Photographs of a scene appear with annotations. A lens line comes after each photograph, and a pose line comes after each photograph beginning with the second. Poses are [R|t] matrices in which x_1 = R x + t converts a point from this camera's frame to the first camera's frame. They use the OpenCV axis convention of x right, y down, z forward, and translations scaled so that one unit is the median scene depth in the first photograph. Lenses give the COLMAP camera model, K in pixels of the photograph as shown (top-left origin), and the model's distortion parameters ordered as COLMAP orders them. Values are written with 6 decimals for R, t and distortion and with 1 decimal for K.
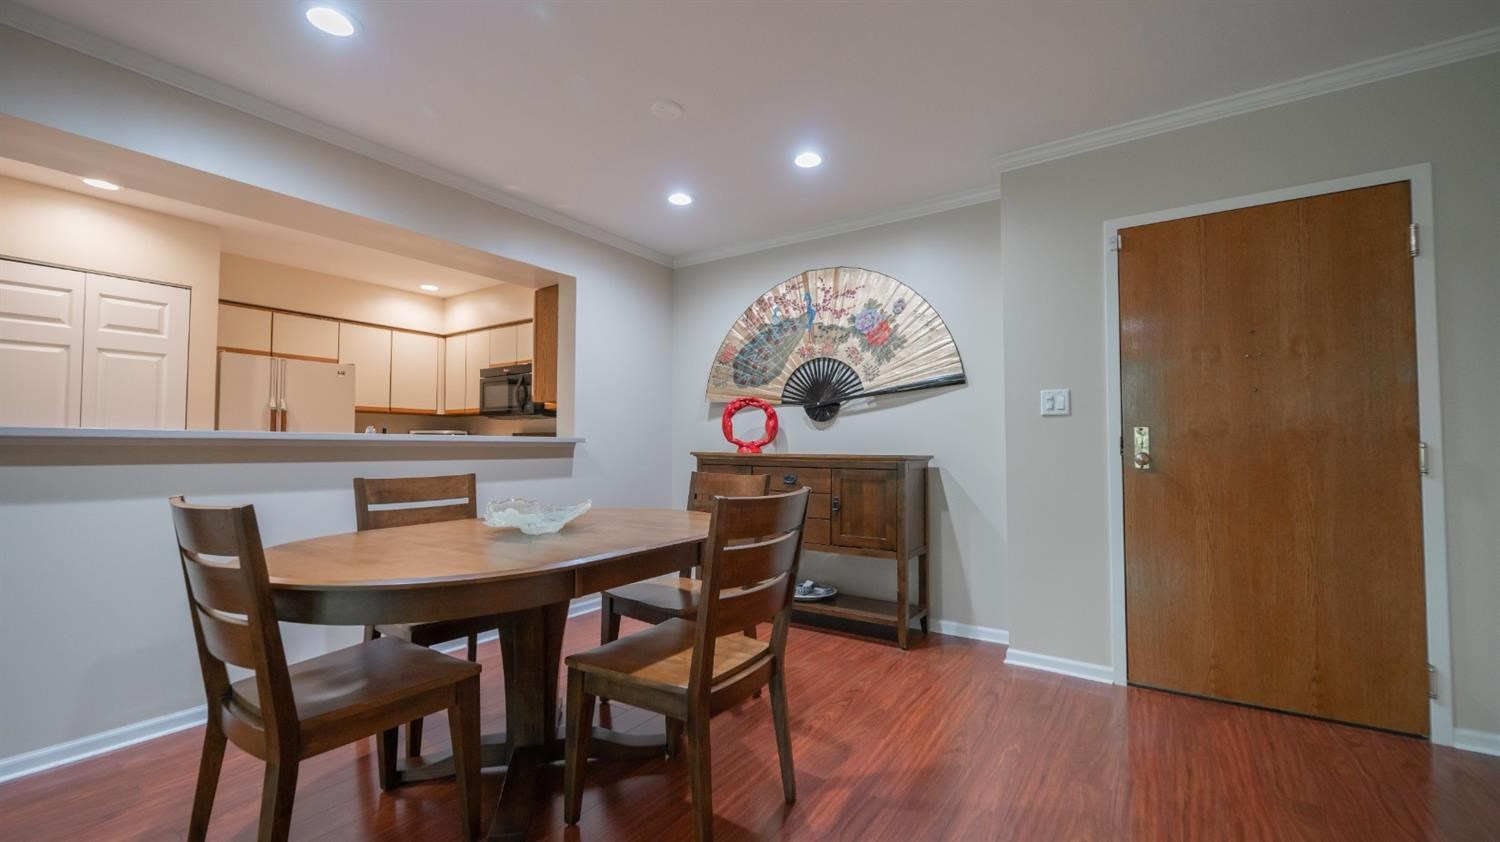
lens RADIAL K [[603.2, 0, 746.9], [0, 603.2, 426.3], [0, 0, 1]] dist [0.000438, 0.000210]
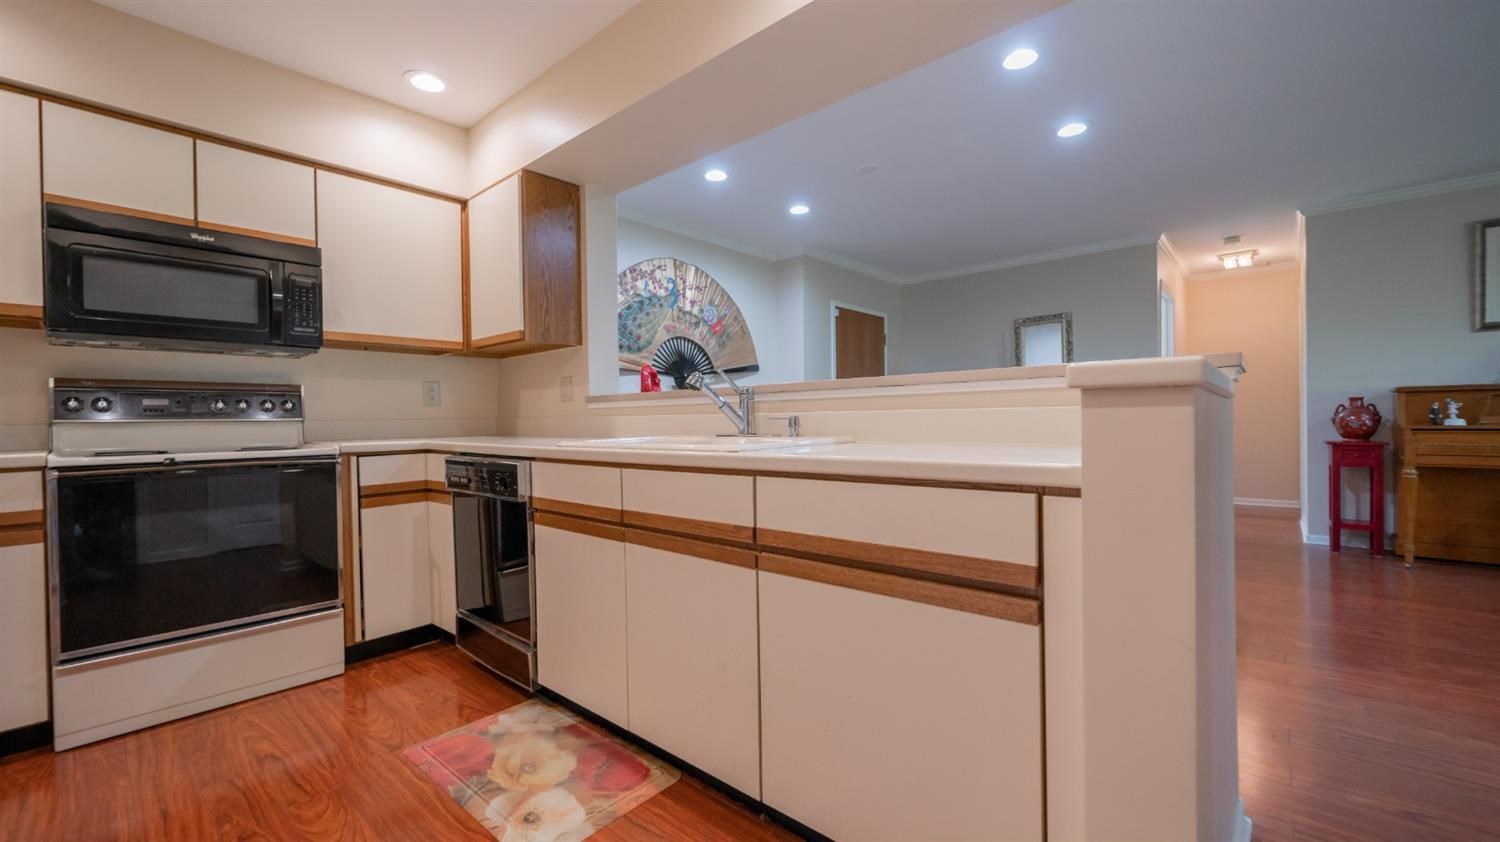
lens RADIAL K [[603.2, 0, 746.9], [0, 603.2, 426.3], [0, 0, 1]] dist [0.000438, 0.000210]
pose [[0.127838, -0.015346, 0.991676, -1.004655], [-0.018292, 0.999674, 0.017828, 0.037400], [-0.991626, -0.020419, 0.127515, 0.697612]]
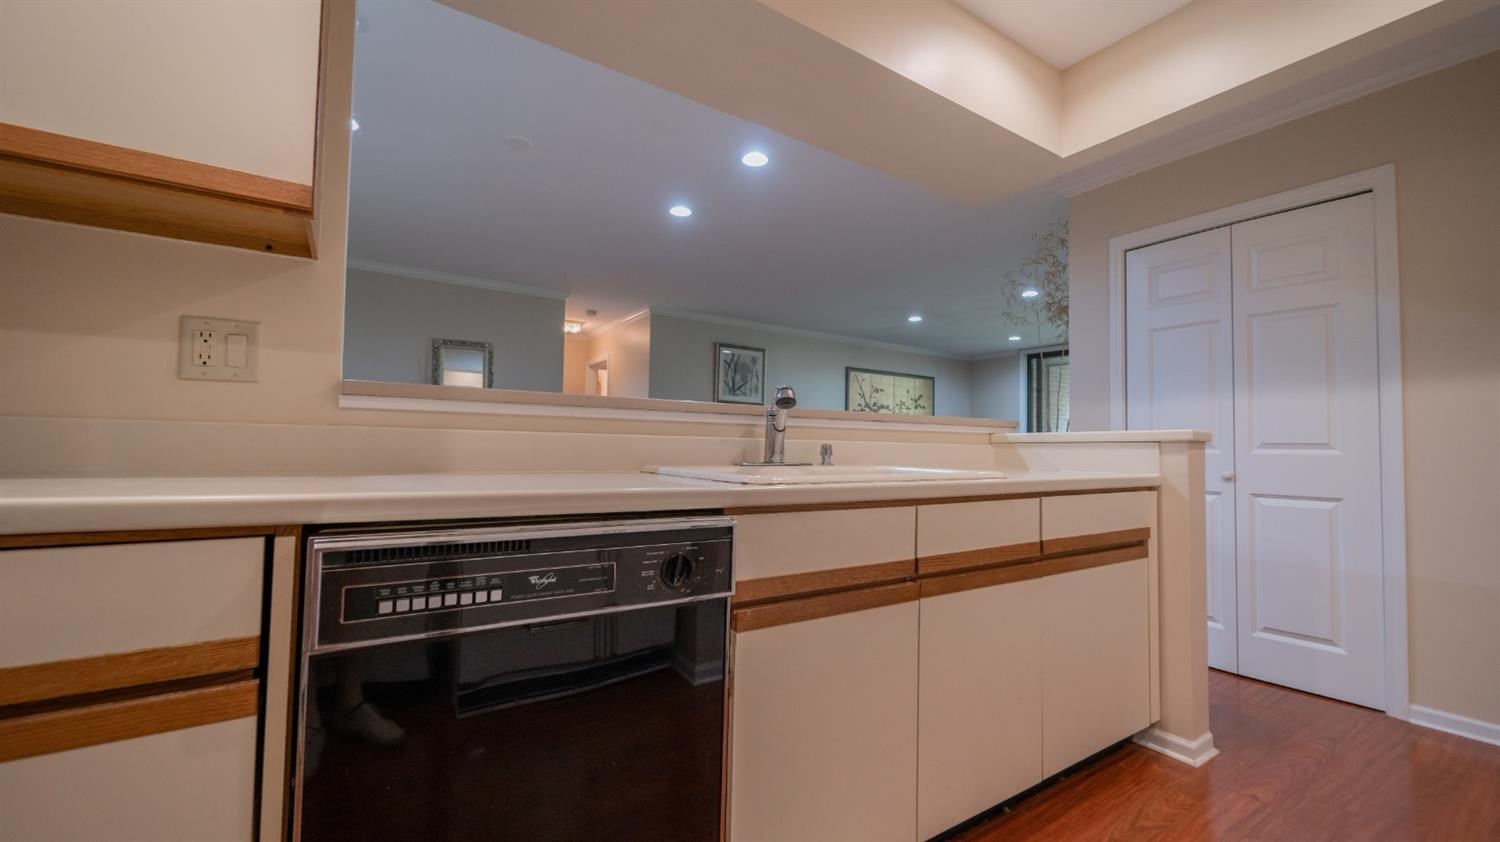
lens RADIAL K [[607.9, 0, 750.4], [0, 607.9, 420.5], [0, 0, 1]] dist [0.000258, 0.000054]
pose [[-0.928769, 0.000954, 0.370658, -0.634536], [-0.030353, 0.996443, -0.078619, 0.057978], [-0.369415, -0.084269, -0.925436, 1.193576]]
